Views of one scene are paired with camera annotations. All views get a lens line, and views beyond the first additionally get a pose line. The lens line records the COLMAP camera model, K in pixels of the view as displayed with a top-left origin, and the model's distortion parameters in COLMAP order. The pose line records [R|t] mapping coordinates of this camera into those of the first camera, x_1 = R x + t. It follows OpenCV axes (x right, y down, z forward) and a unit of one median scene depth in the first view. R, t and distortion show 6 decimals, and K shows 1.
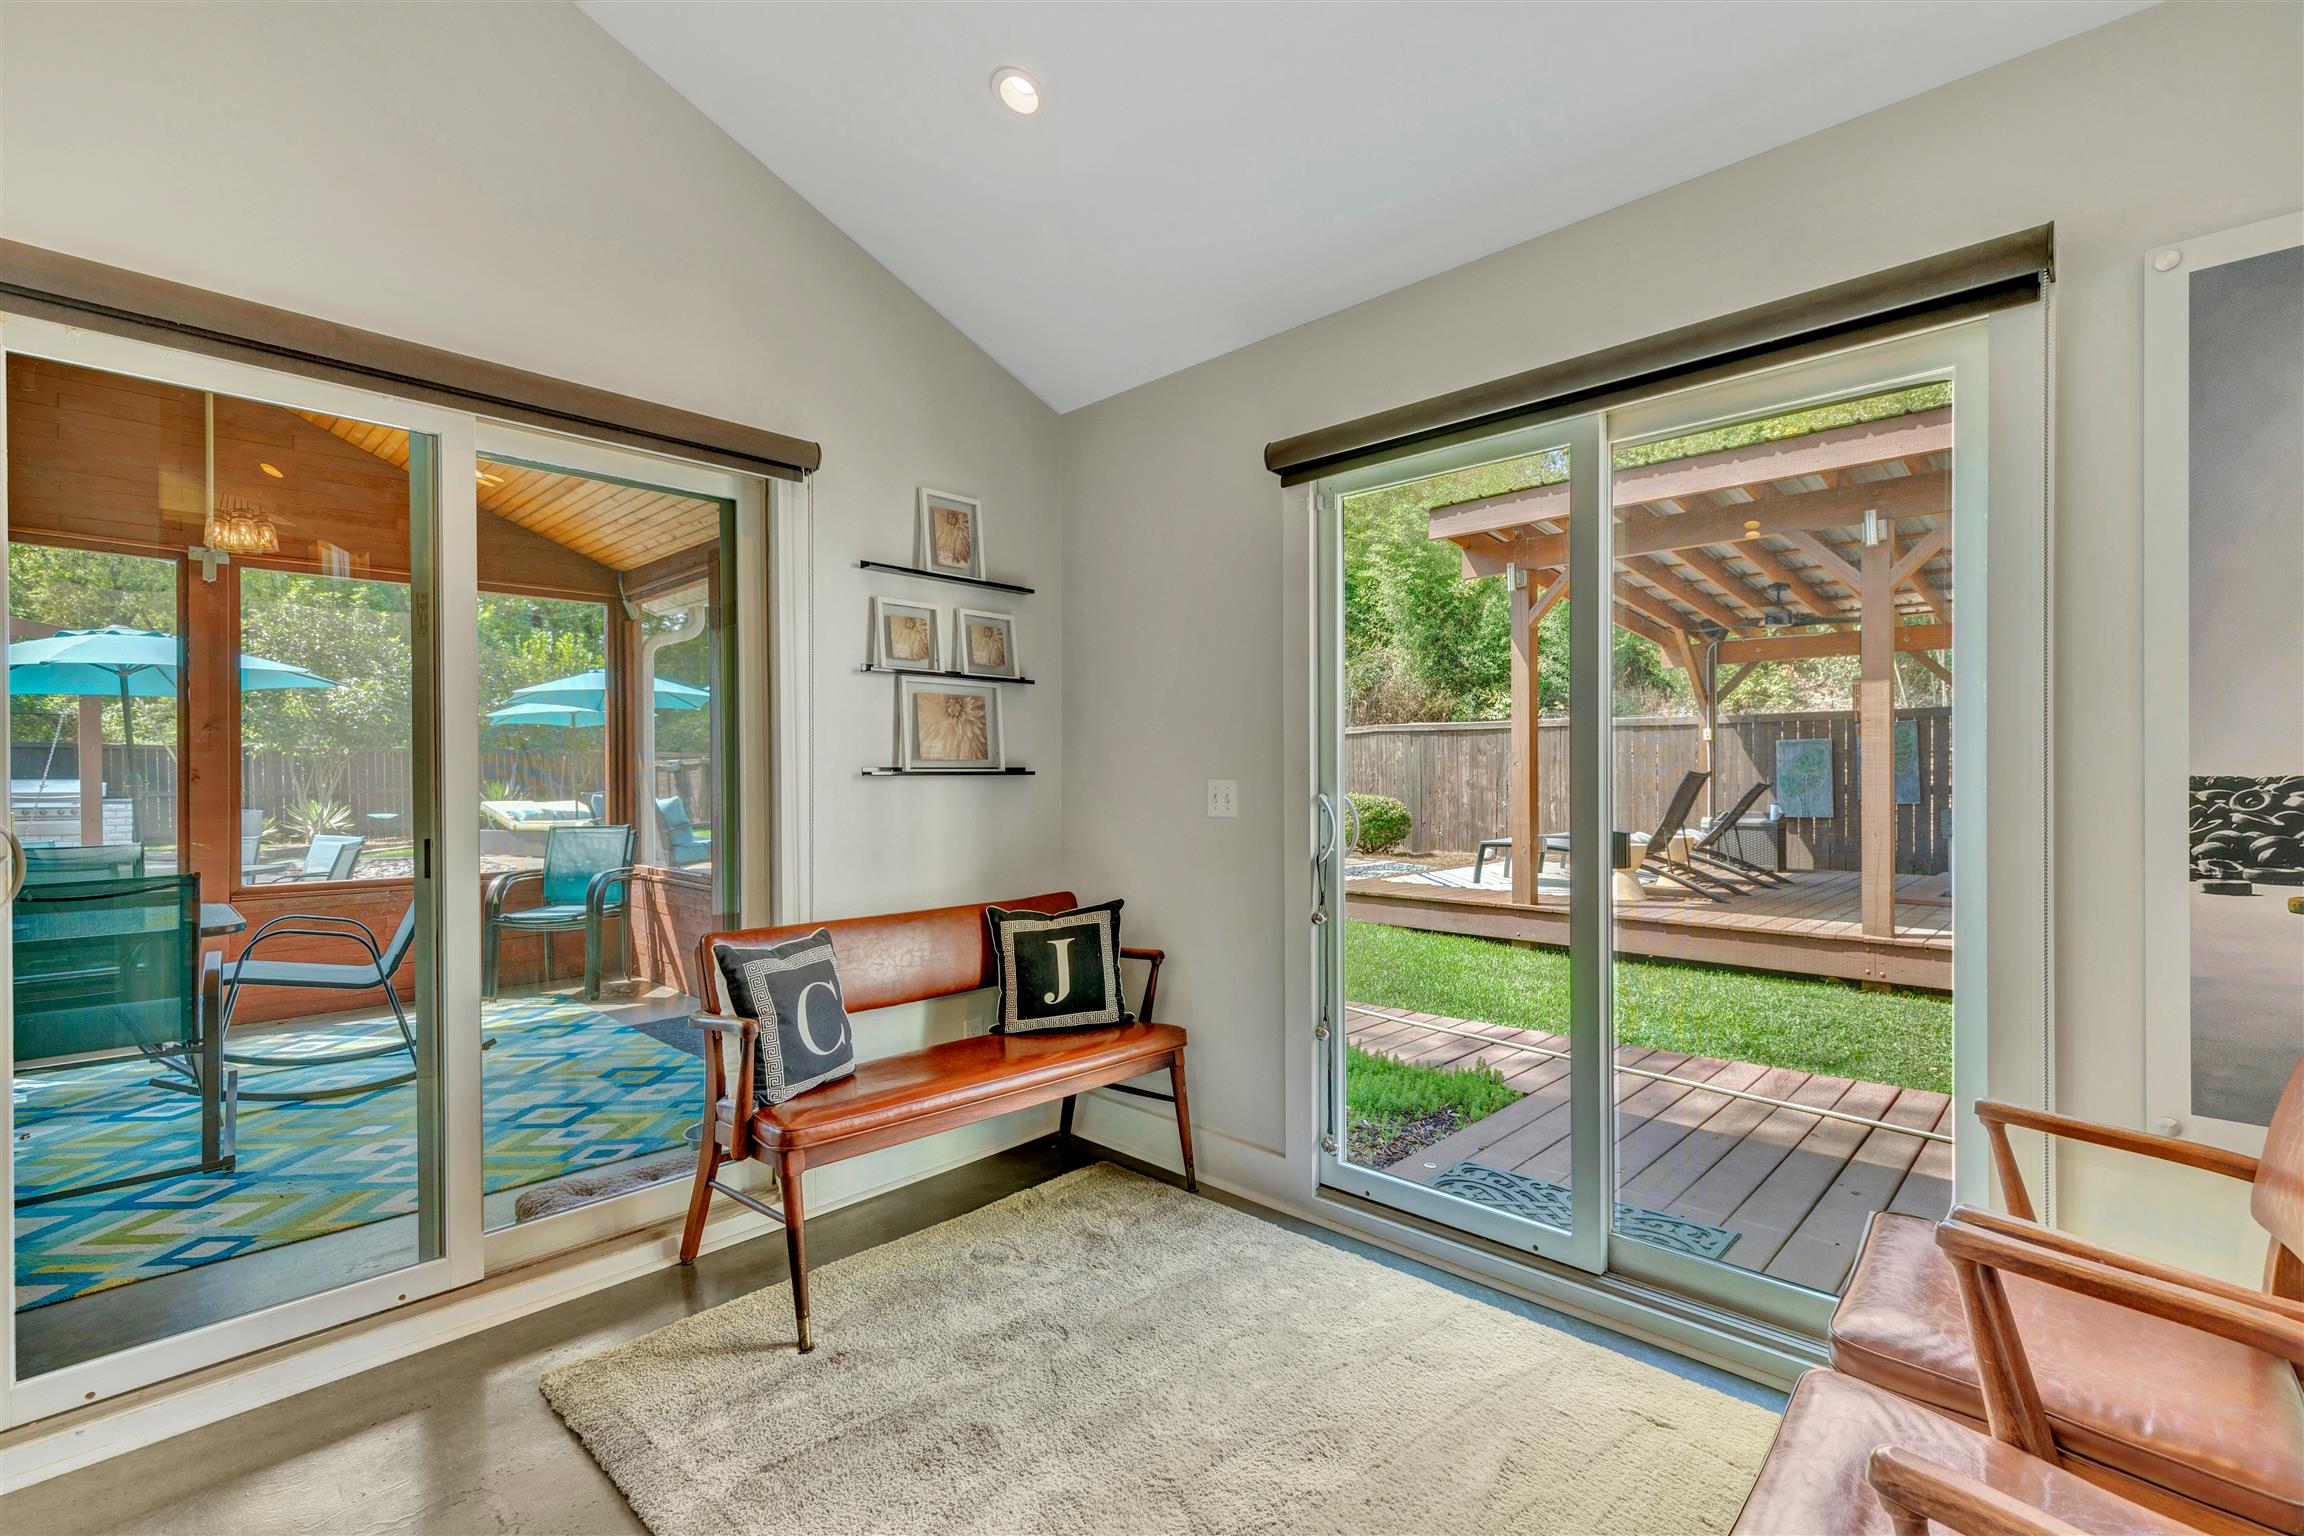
lens RADIAL K [[1032.6, 0, 1154.3], [0, 1032.6, 771.5], [0, 0, 1]] dist [0.007508, 0.001412]
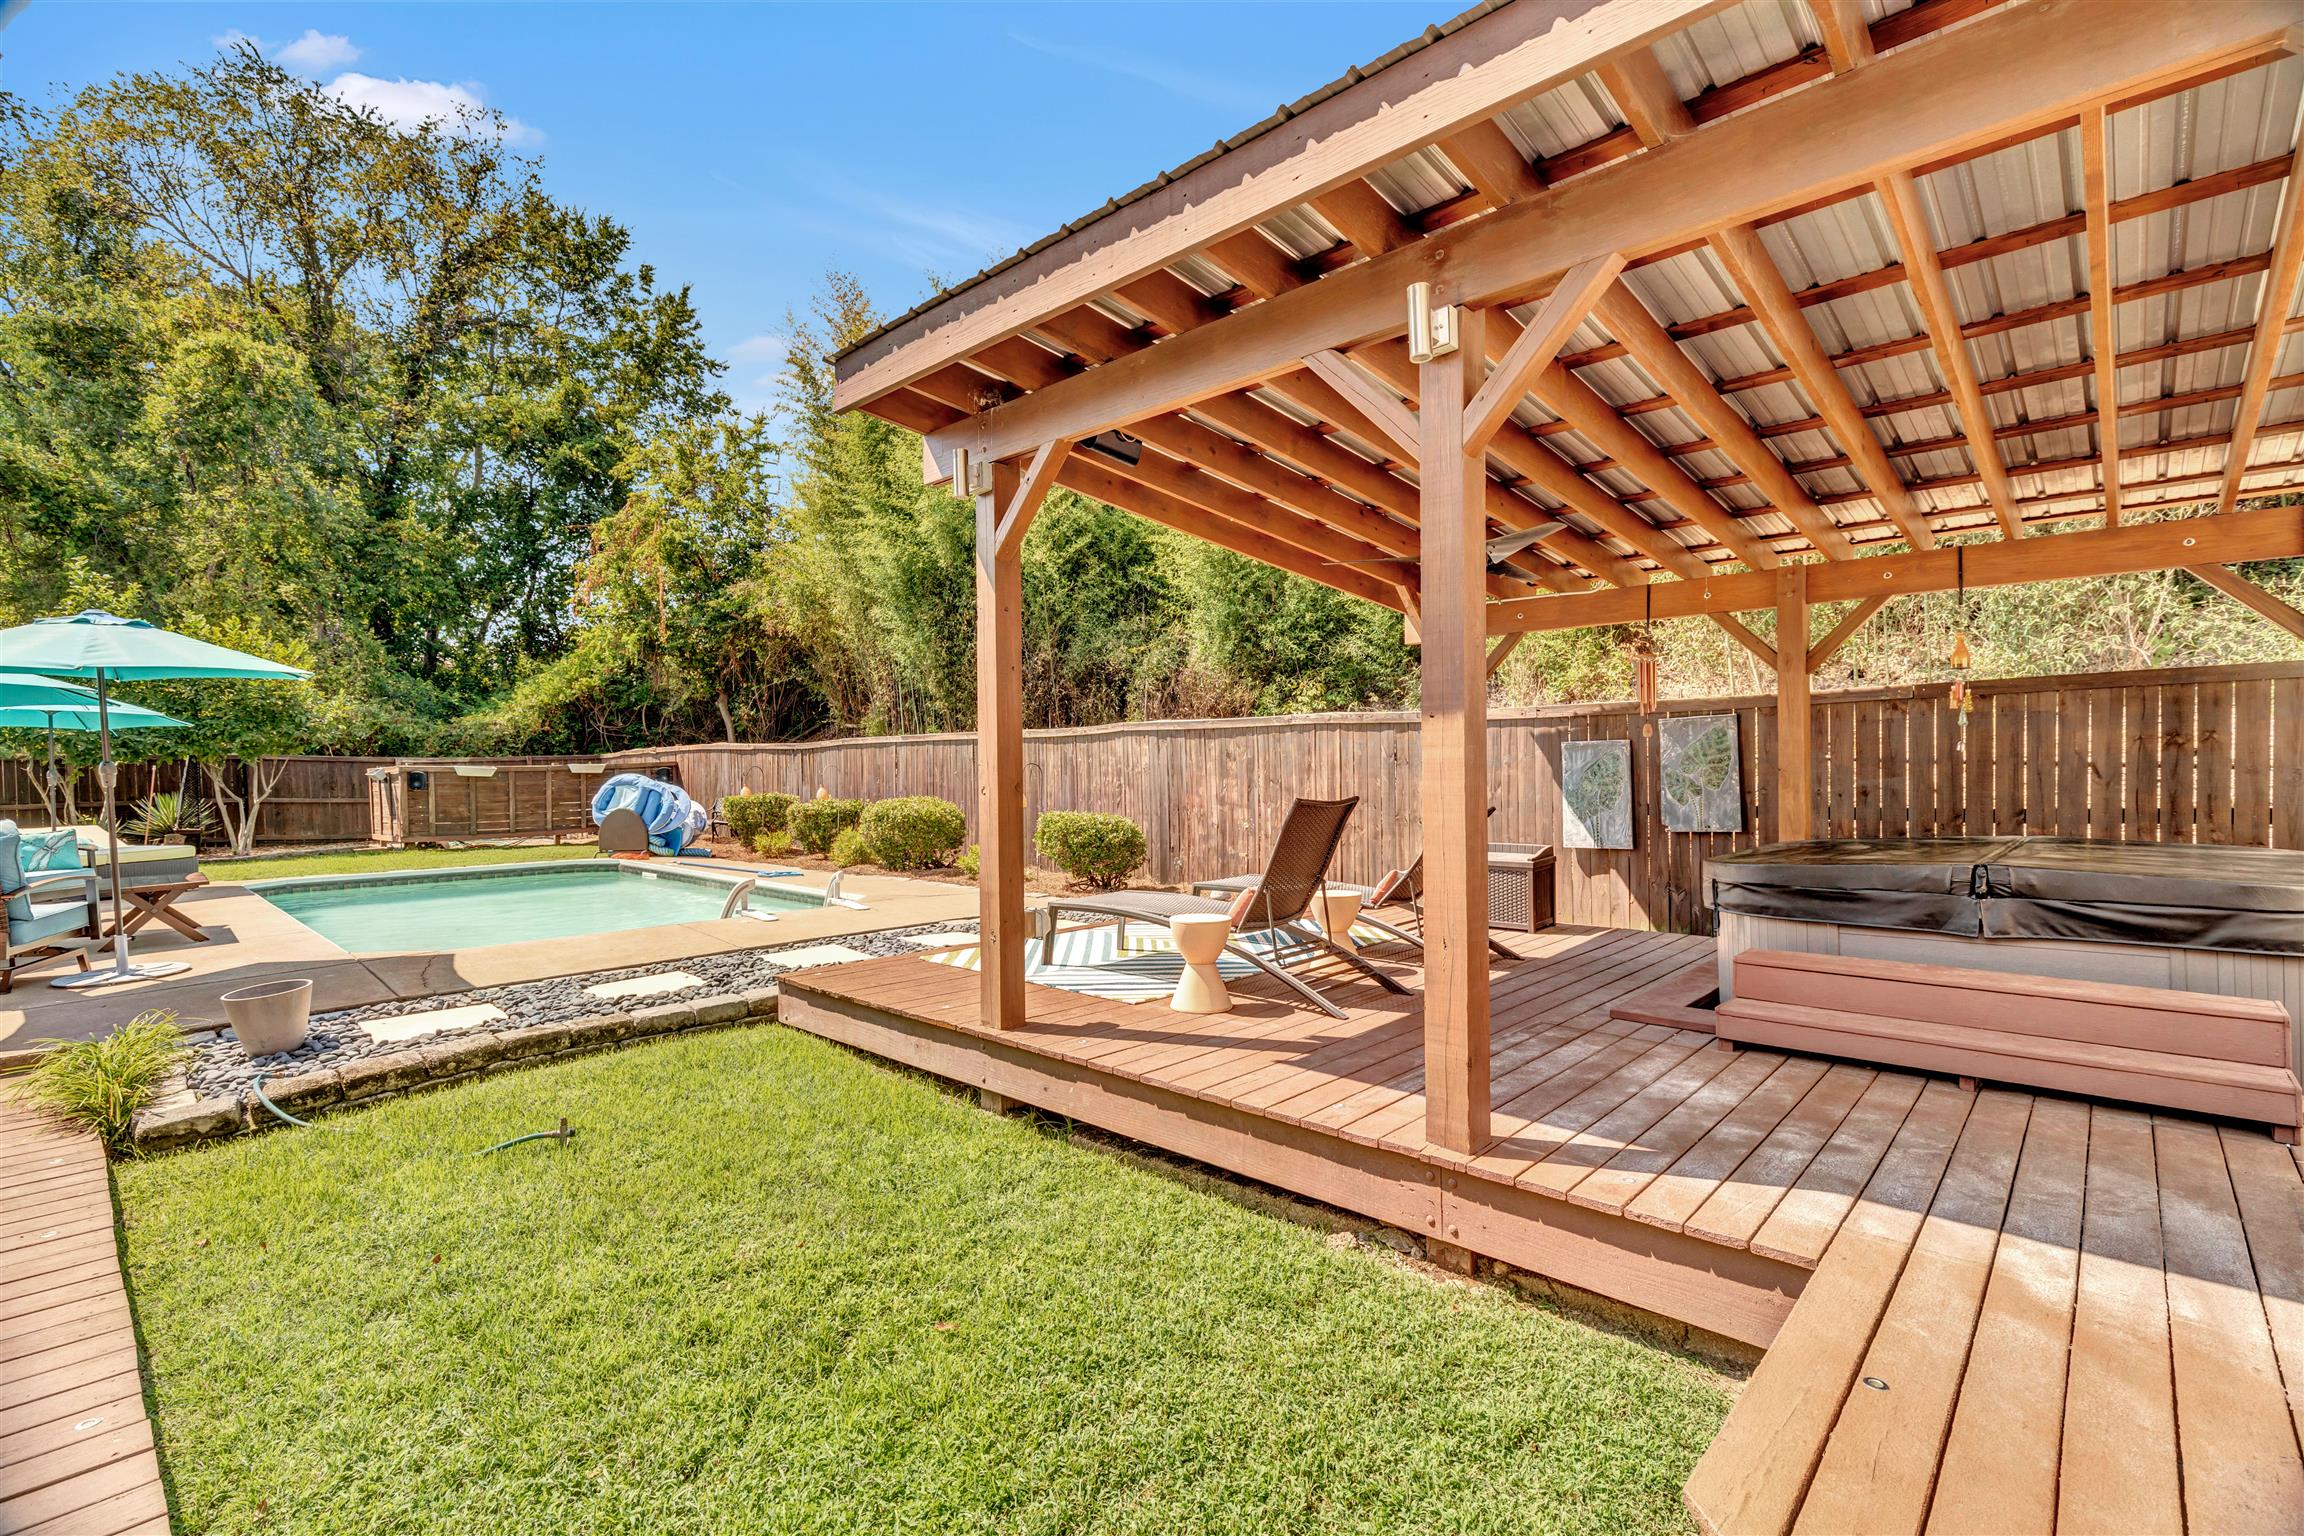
lens RADIAL K [[1032.6, 0, 1157.3], [0, 1032.6, 771.3], [0, 0, 1]] dist [0.007508, 0.001412]
pose [[0.999736, -0.005978, 0.022183, 0.237715], [0.005888, 0.999974, 0.004124, -0.011255], [-0.022207, -0.003992, 0.999745, 0.221927]]
